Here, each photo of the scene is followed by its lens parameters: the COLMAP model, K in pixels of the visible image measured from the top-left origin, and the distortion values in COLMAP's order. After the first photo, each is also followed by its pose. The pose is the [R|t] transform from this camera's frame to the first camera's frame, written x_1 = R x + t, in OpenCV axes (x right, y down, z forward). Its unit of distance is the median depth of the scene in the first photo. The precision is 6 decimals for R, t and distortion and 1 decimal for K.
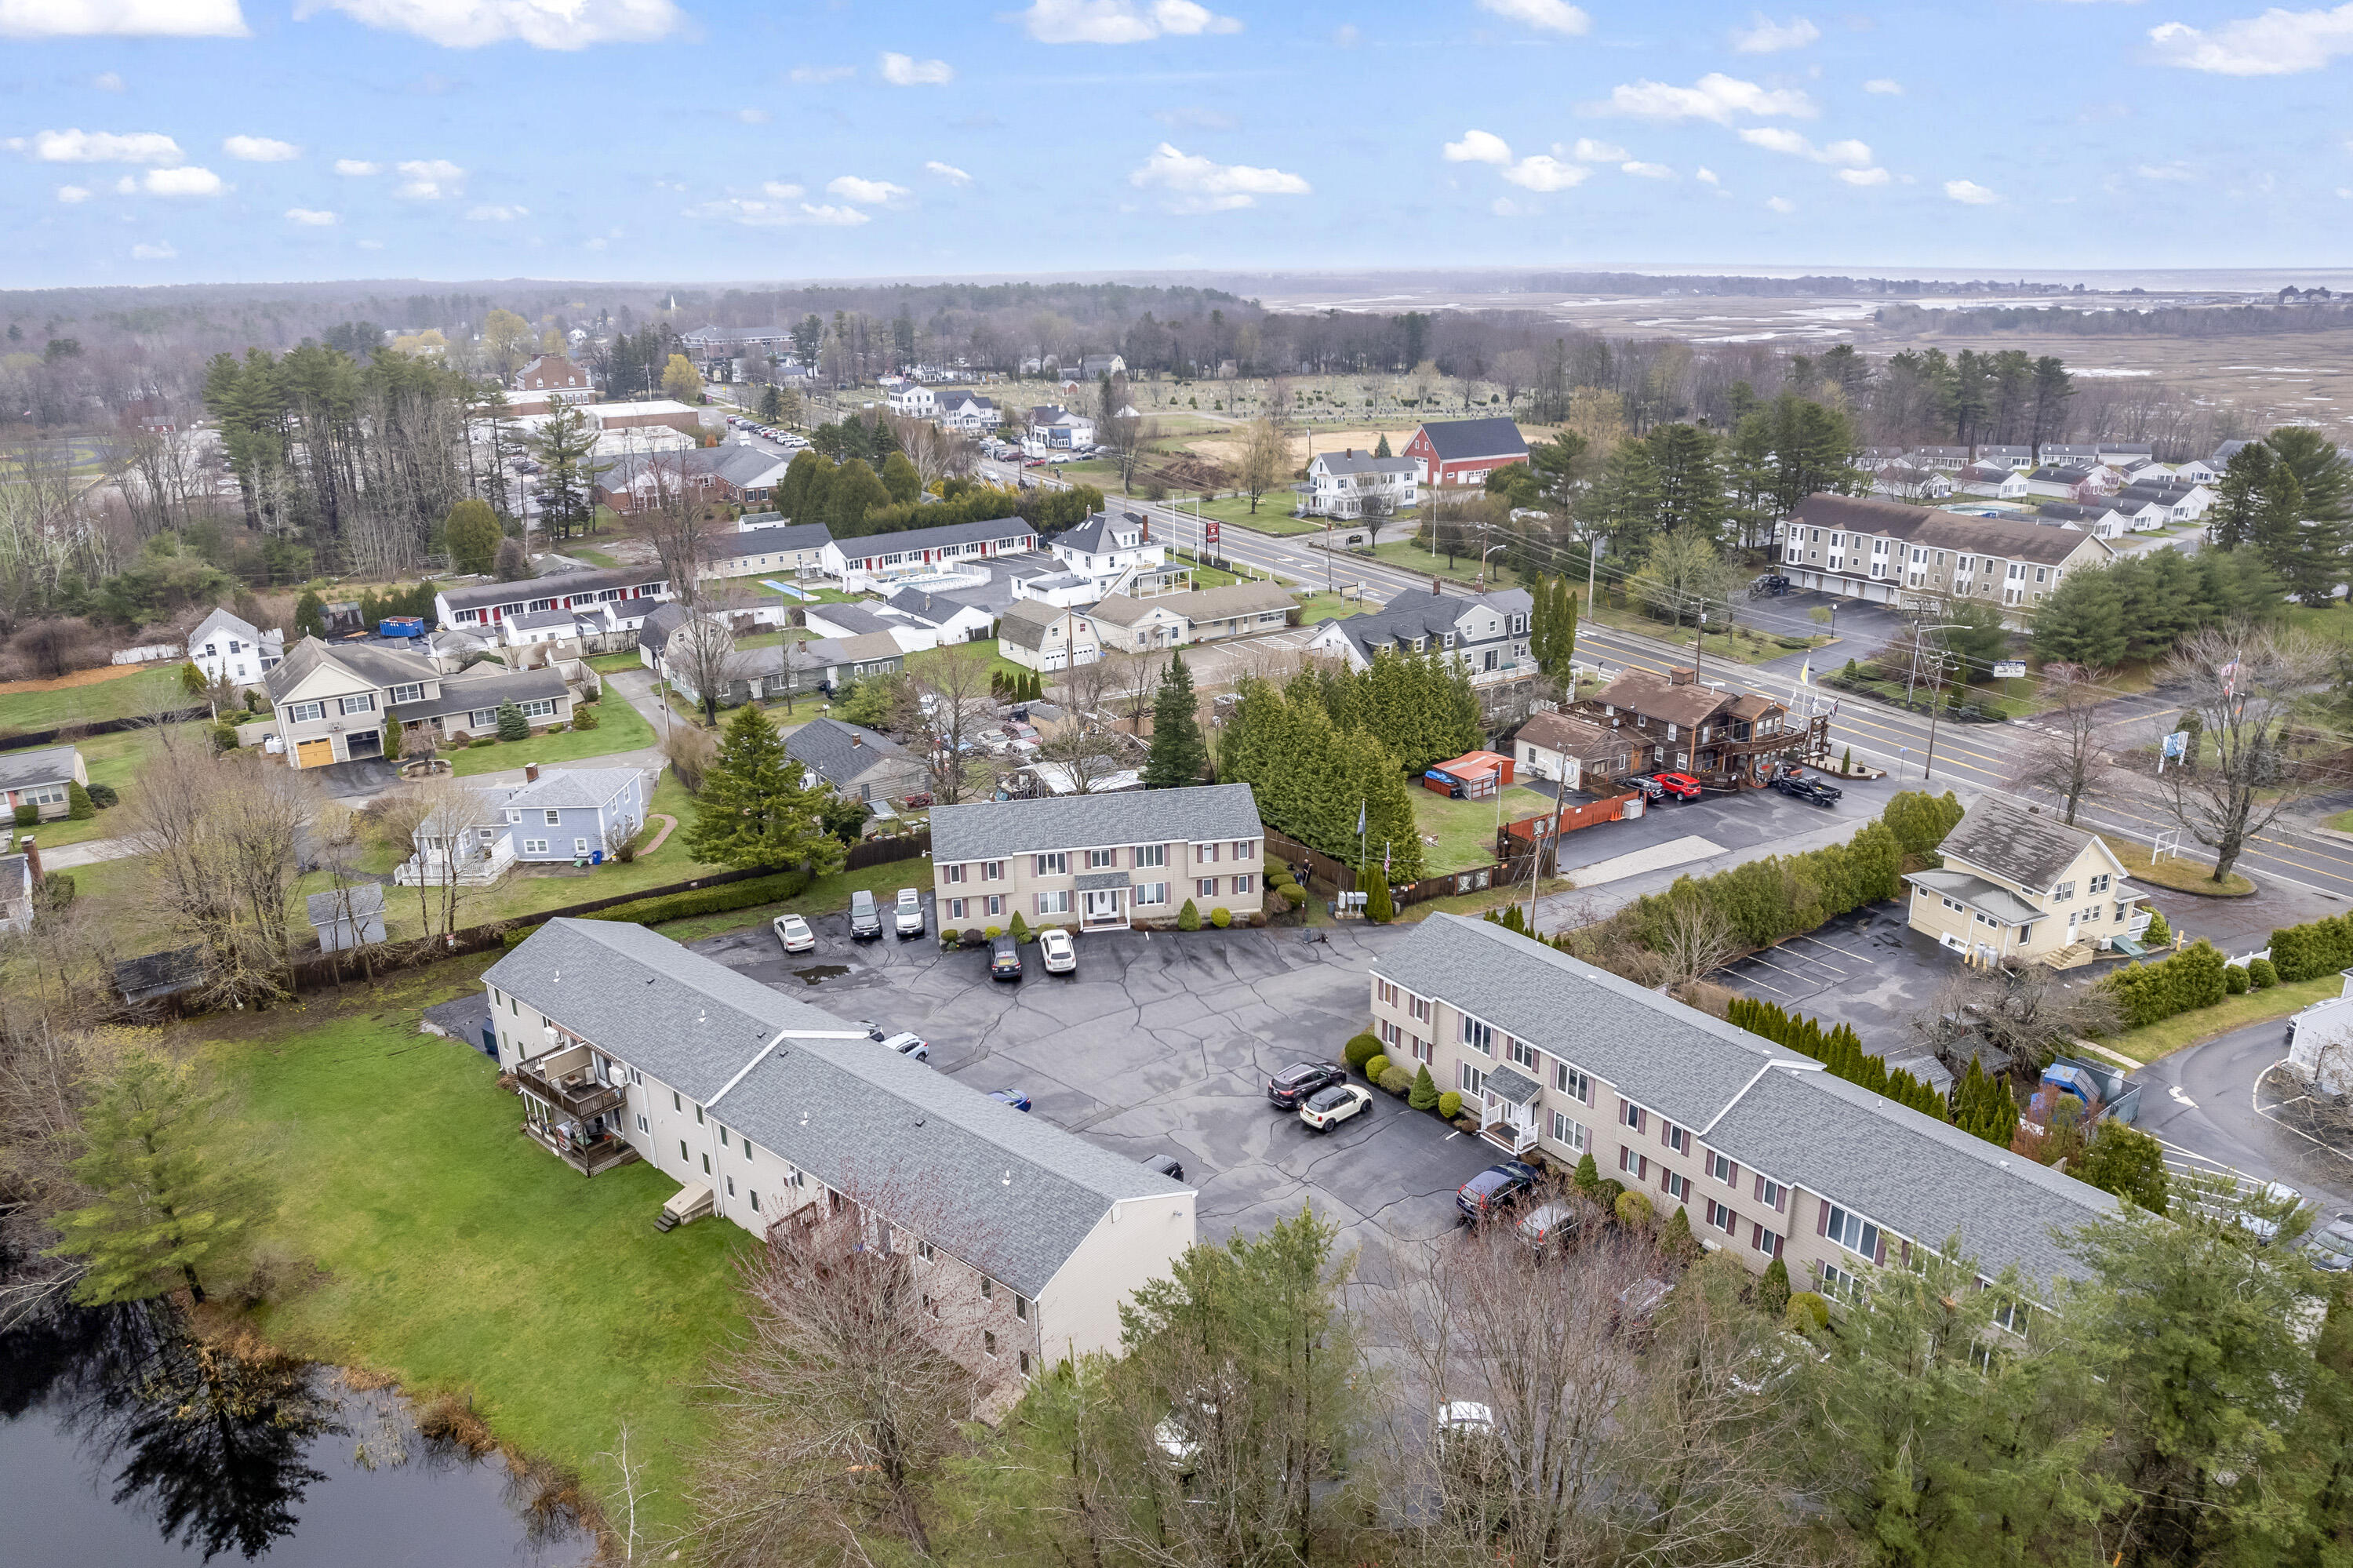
lens RADIAL K [[1517.7, 0, 1176.5], [0, 1517.7, 784.0], [0, 0, 1]] dist [-0.059809, 0.048447]
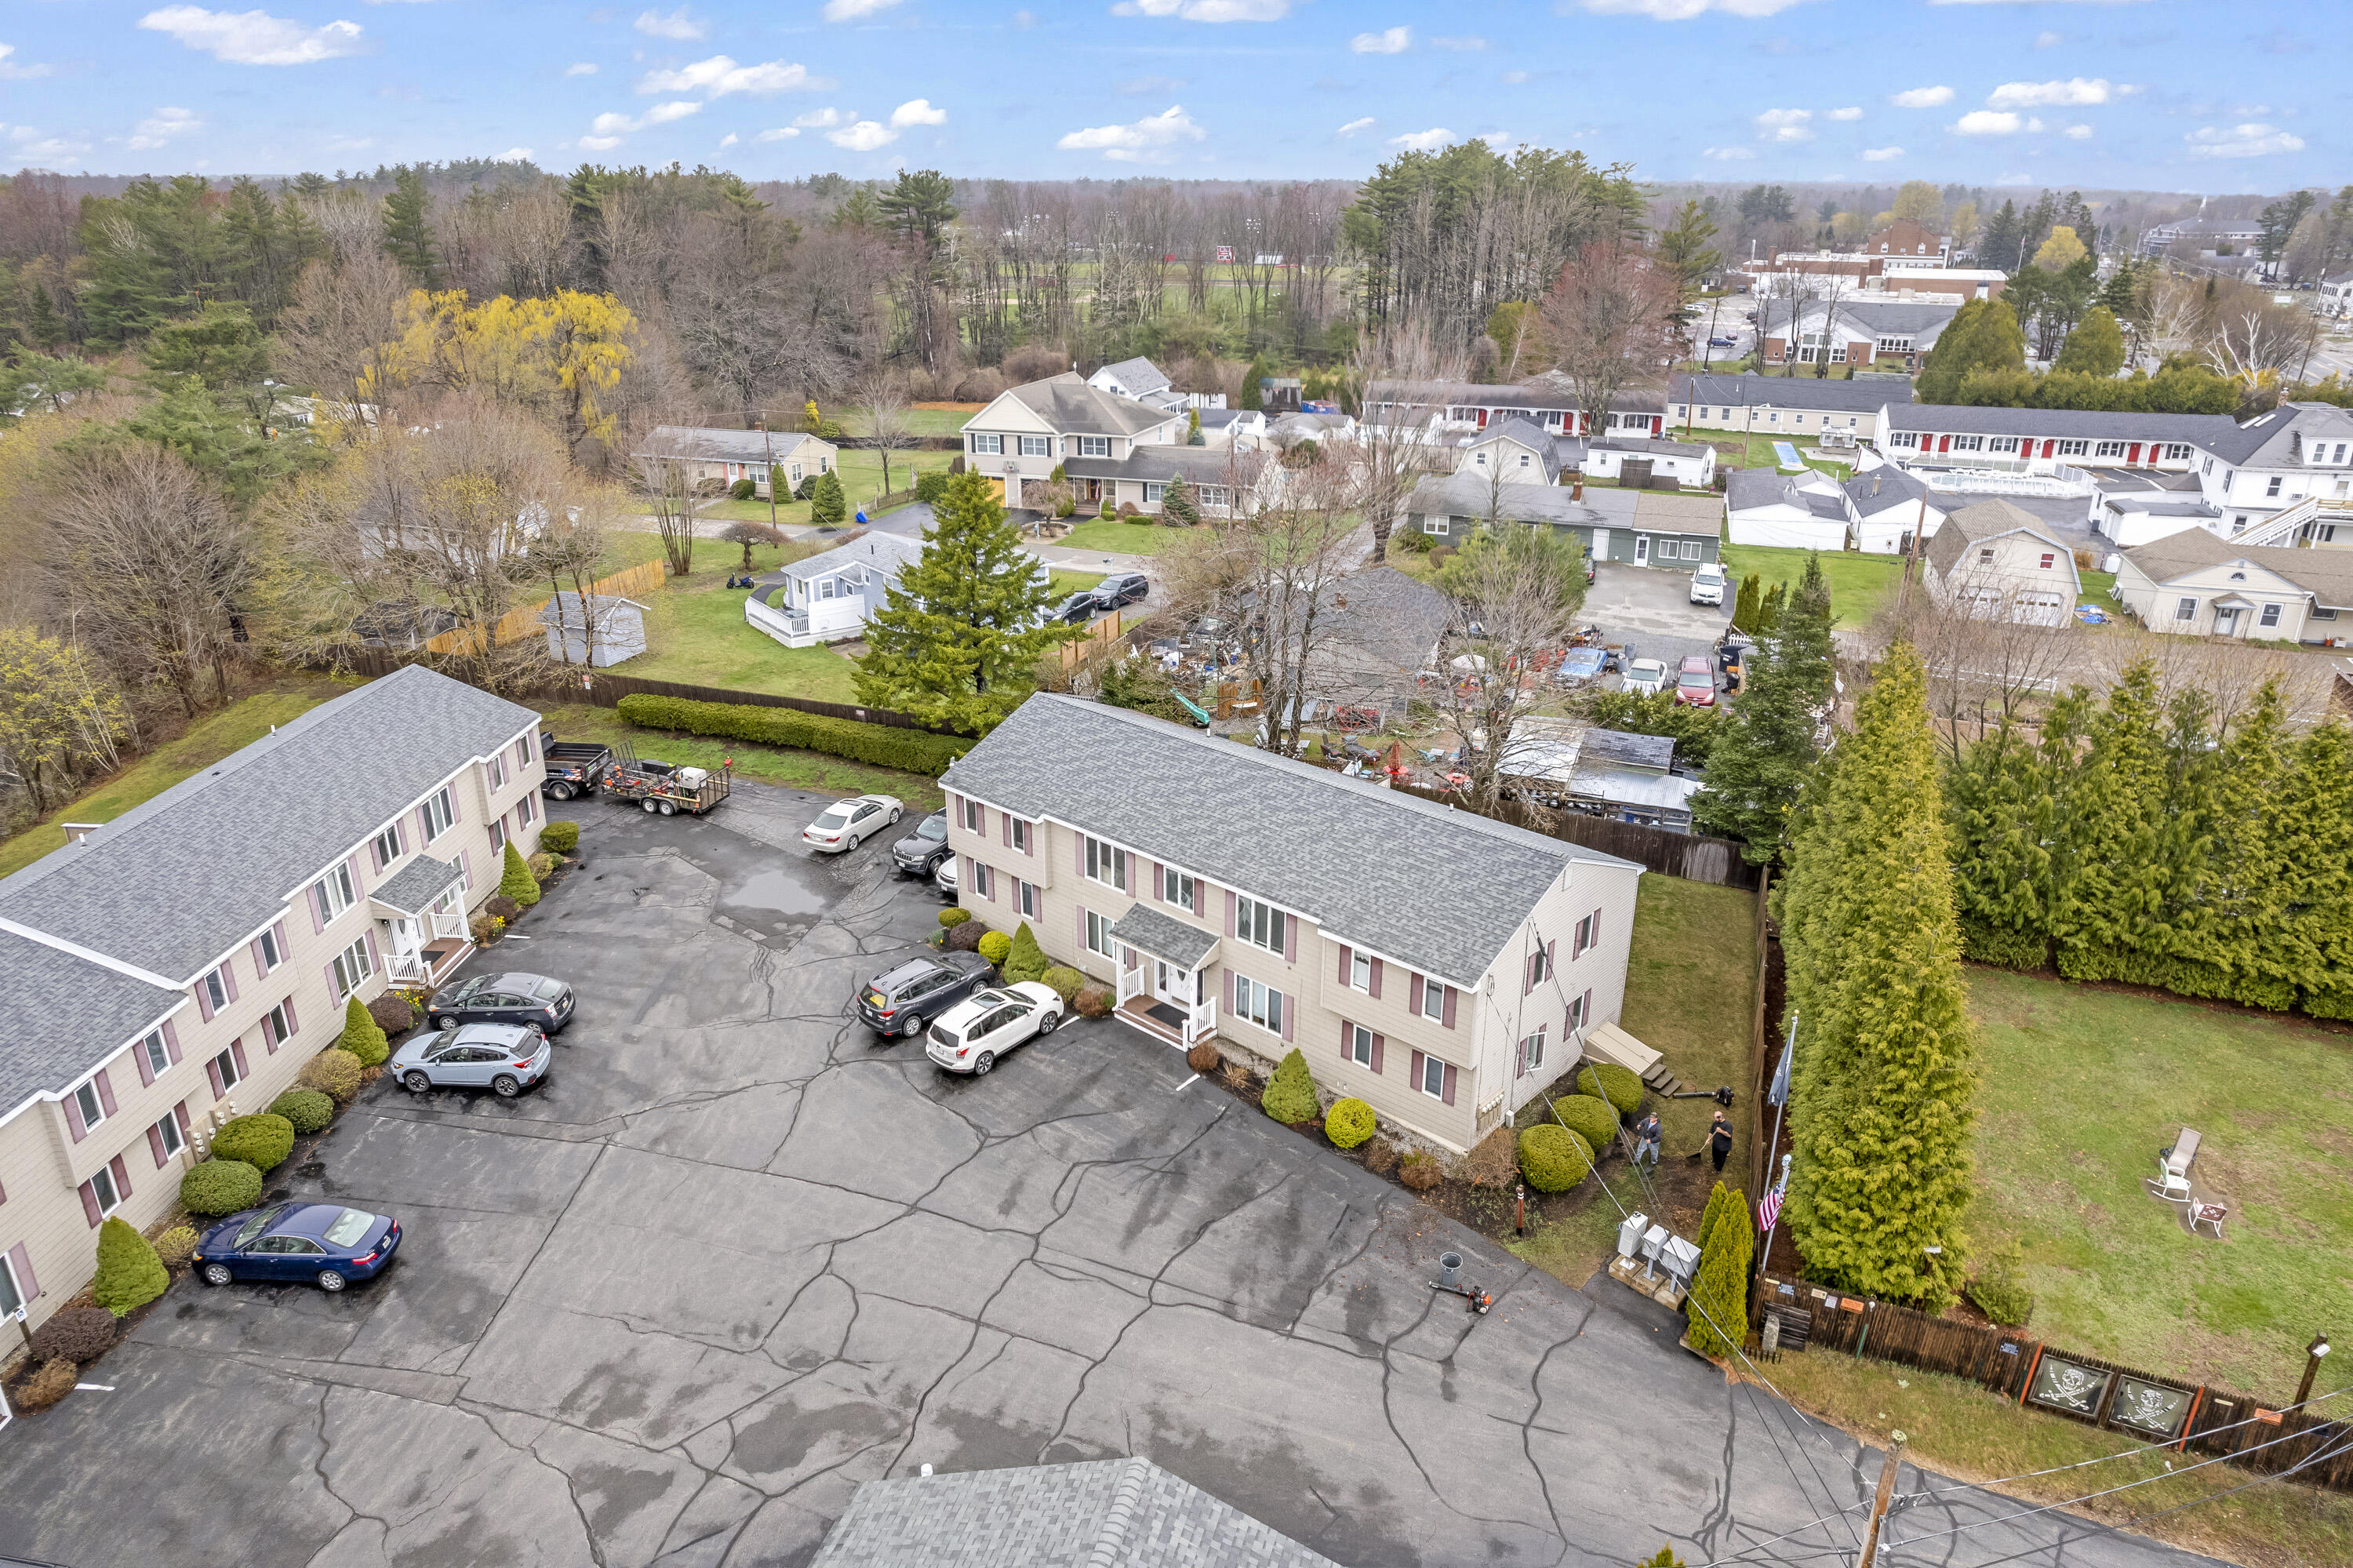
lens RADIAL K [[1517.7, 0, 1176.5], [0, 1517.7, 784.0], [0, 0, 1]] dist [-0.059809, 0.048447]
pose [[0.627928, 0.310240, -0.713763, 0.183746], [-0.265177, 0.947522, 0.178557, -0.043726], [0.731702, 0.077153, 0.677244, 0.456238]]
